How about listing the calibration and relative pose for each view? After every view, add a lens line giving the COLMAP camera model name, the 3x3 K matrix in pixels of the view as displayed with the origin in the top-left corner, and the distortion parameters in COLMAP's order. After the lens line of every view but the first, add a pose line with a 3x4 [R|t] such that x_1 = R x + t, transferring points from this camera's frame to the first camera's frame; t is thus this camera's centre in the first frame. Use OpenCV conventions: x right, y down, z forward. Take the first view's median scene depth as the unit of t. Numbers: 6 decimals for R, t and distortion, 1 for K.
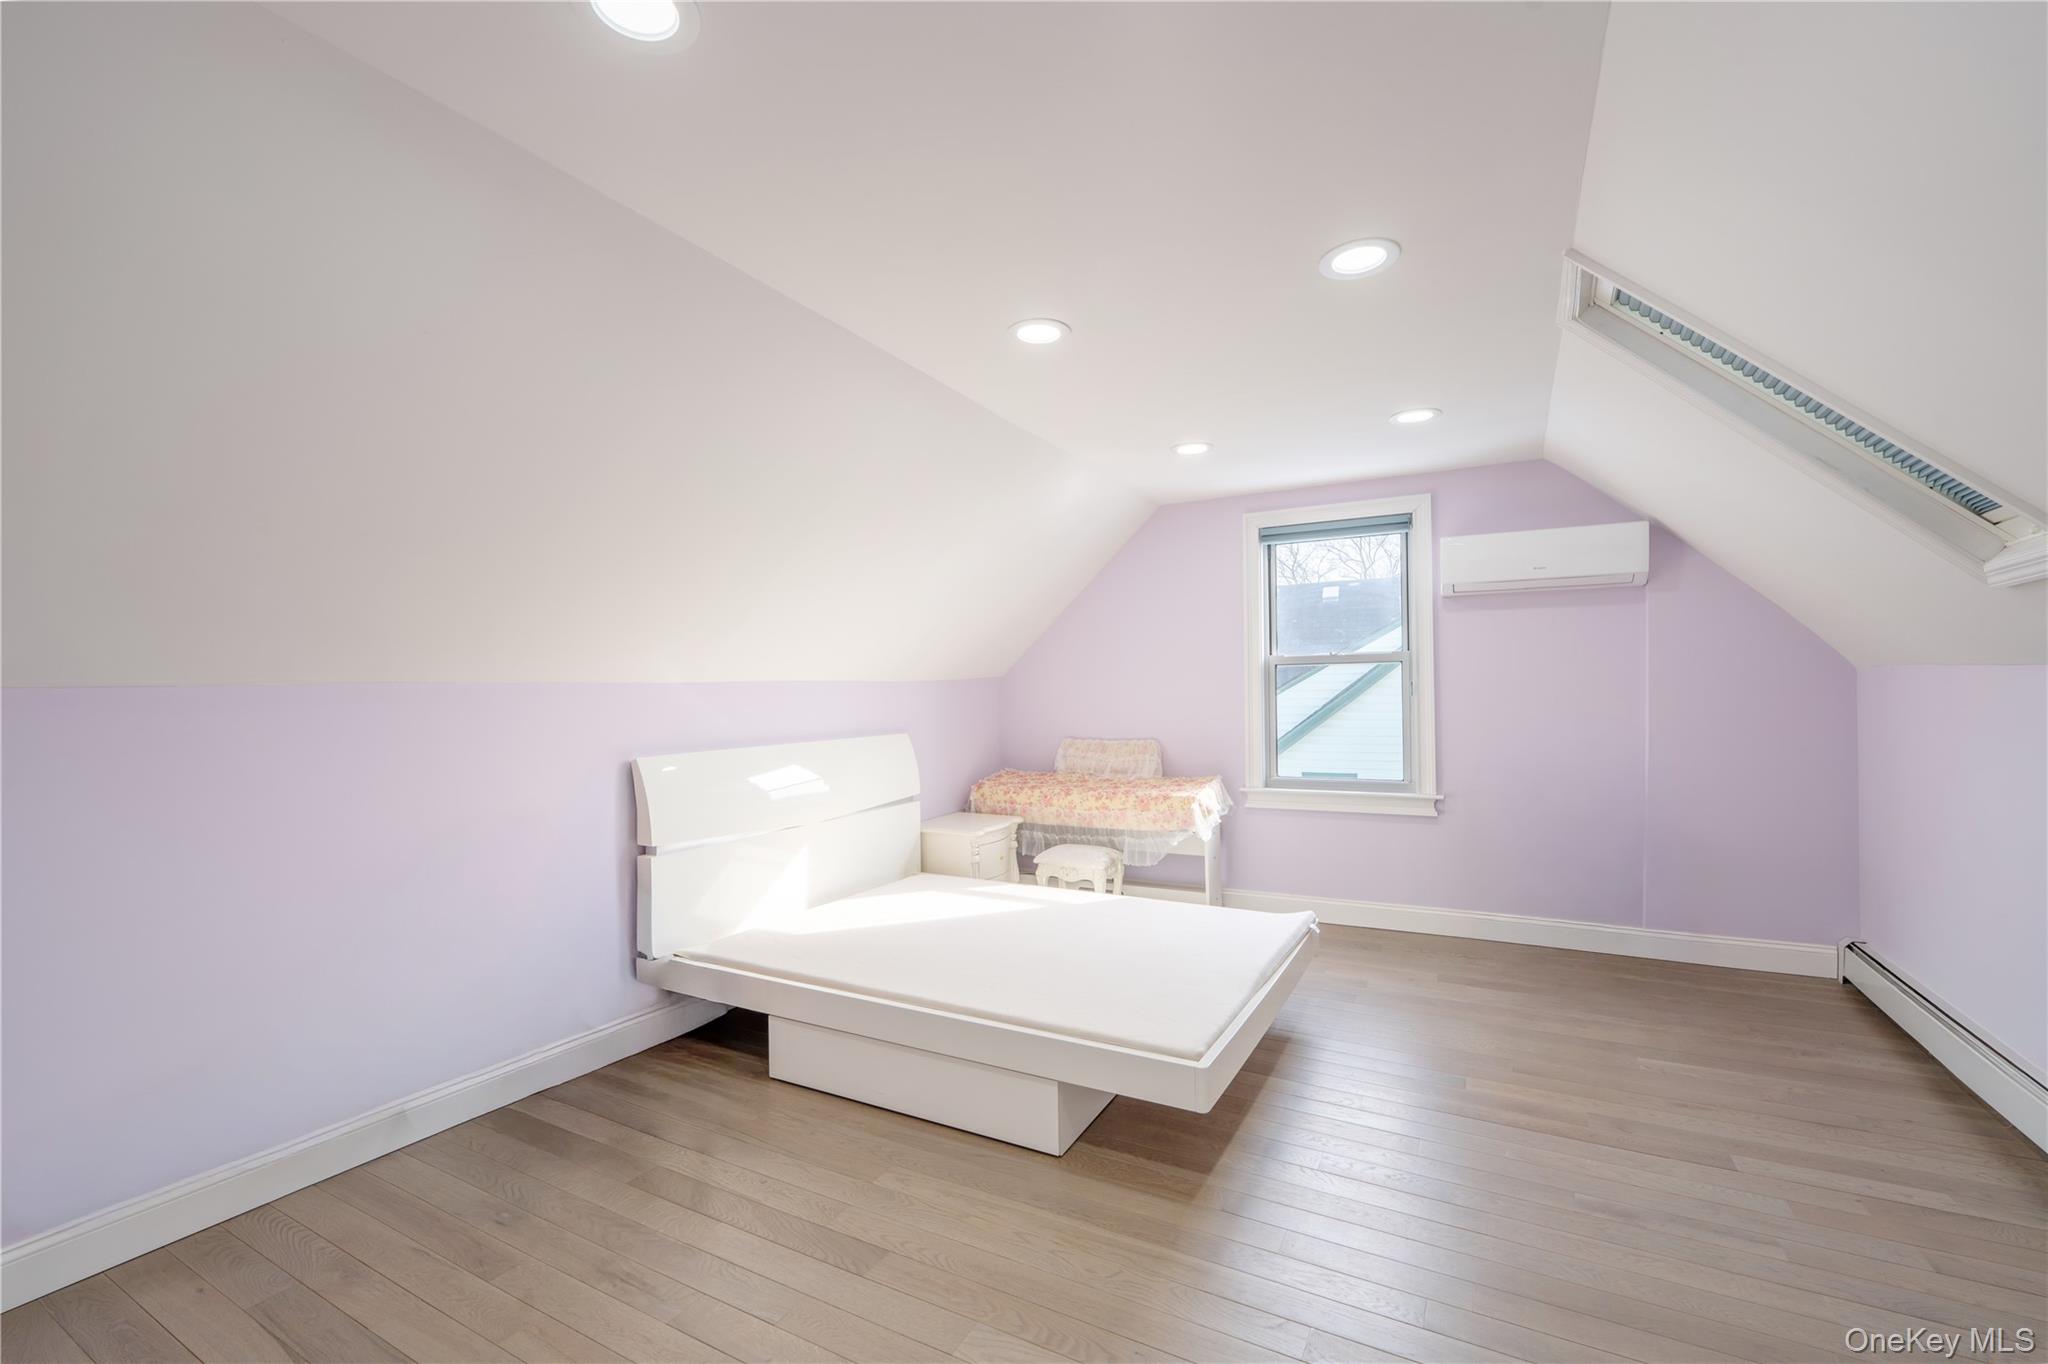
lens RADIAL K [[845.1, 0, 1013.2], [0, 845.1, 691.9], [0, 0, 1]] dist [-0.001003, -0.007093]
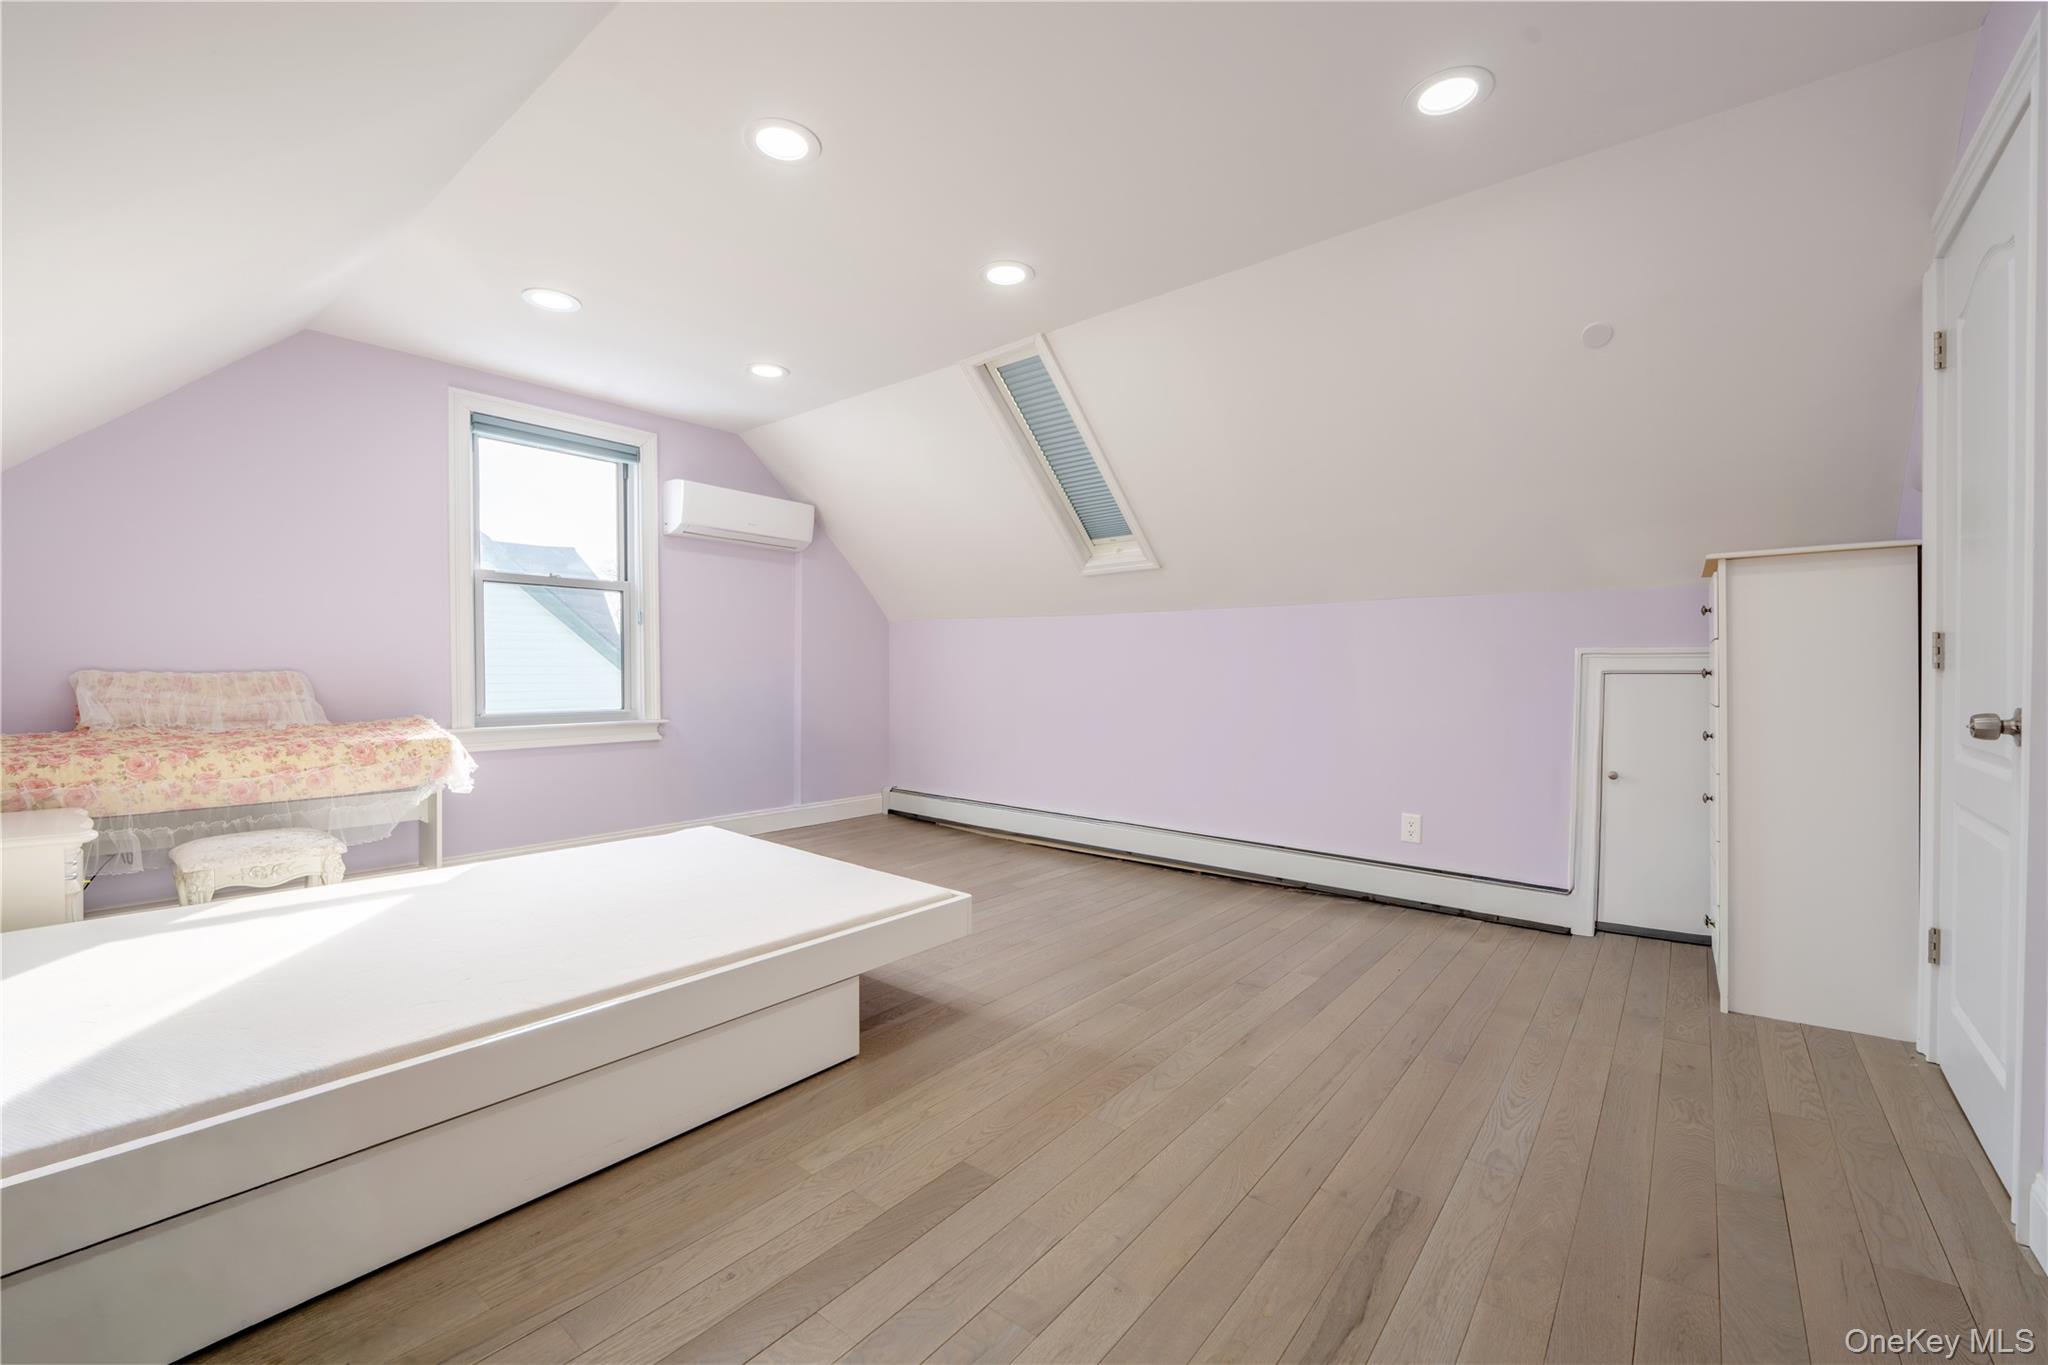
lens RADIAL K [[845.1, 0, 1013.2], [0, 845.1, 692.4], [0, 0, 1]] dist [-0.001003, -0.007093]
pose [[0.184014, -0.009087, 0.982882, -0.441180], [-0.010021, 0.999888, 0.011121, 0.068059], [-0.982873, -0.011896, 0.183902, 0.344178]]
